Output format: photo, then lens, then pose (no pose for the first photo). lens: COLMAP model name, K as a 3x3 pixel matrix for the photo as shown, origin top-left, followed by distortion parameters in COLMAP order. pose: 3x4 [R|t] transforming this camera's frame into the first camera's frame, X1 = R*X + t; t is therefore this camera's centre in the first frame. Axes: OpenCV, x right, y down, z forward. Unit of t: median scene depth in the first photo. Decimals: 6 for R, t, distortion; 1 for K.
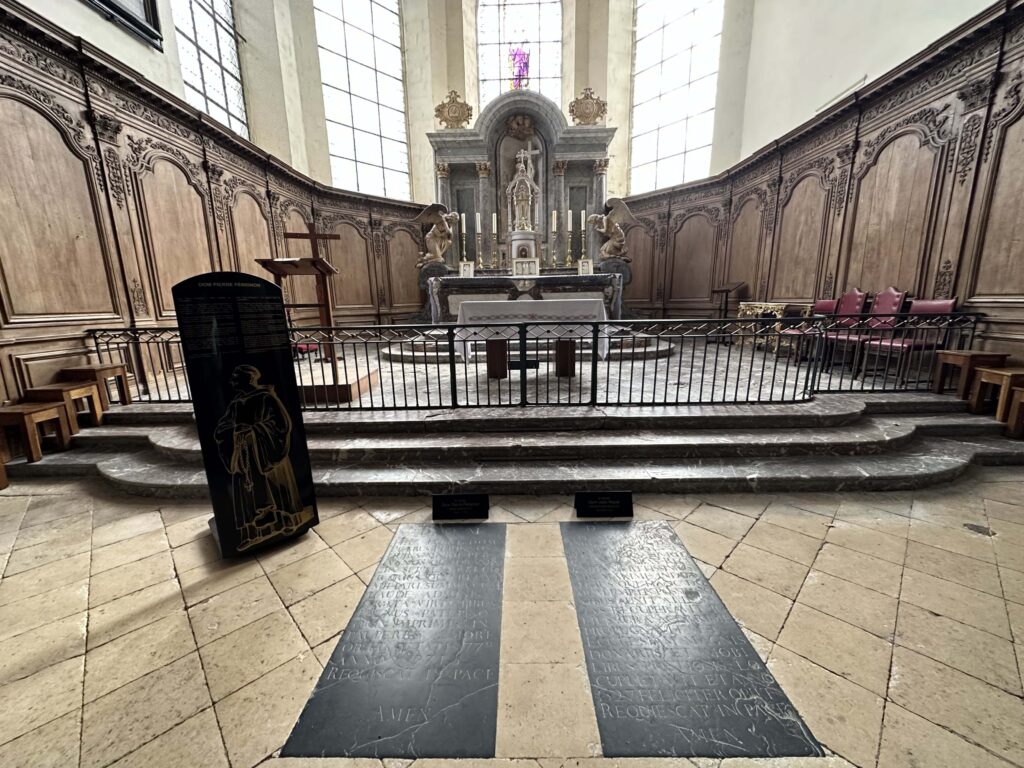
lens RADIAL K [[413.2, 0, 510.3], [0, 413.2, 383.1], [0, 0, 1]] dist [-0.000542, 0.000537]
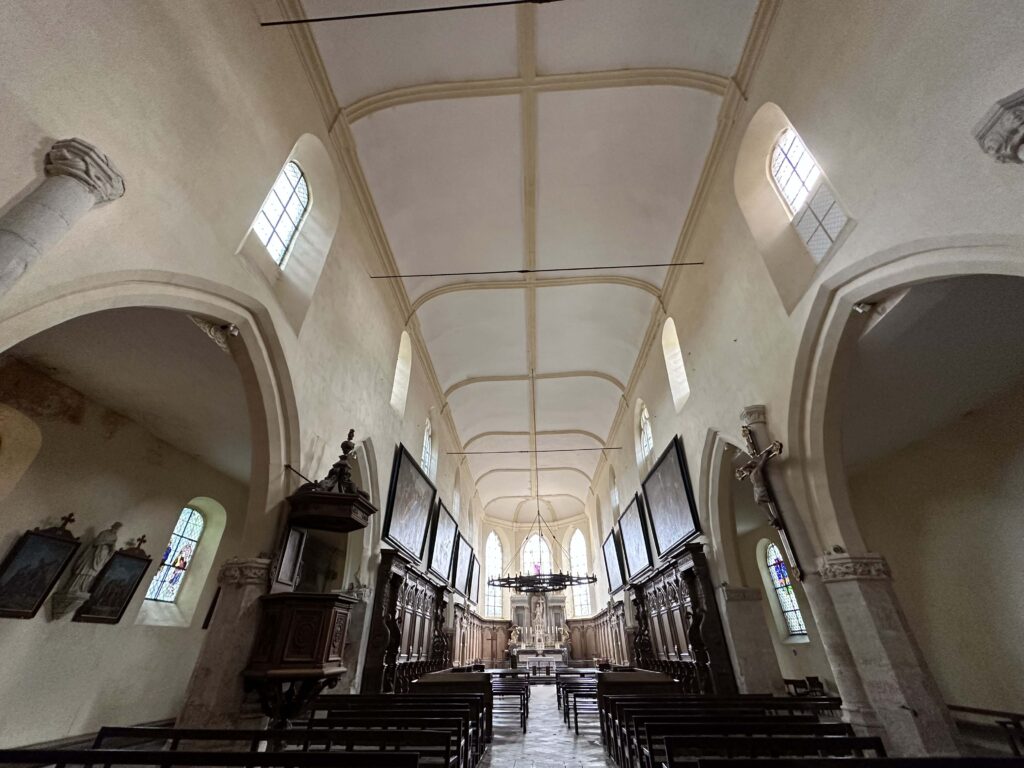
lens RADIAL K [[413.2, 0, 510.7], [0, 413.2, 380.6], [0, 0, 1]] dist [-0.000542, 0.000537]
pose [[0.999125, -0.010950, -0.040370, -0.047026], [-0.020586, 0.711442, -0.702444, 0.572666], [0.036413, 0.702660, 0.710593, -3.002810]]
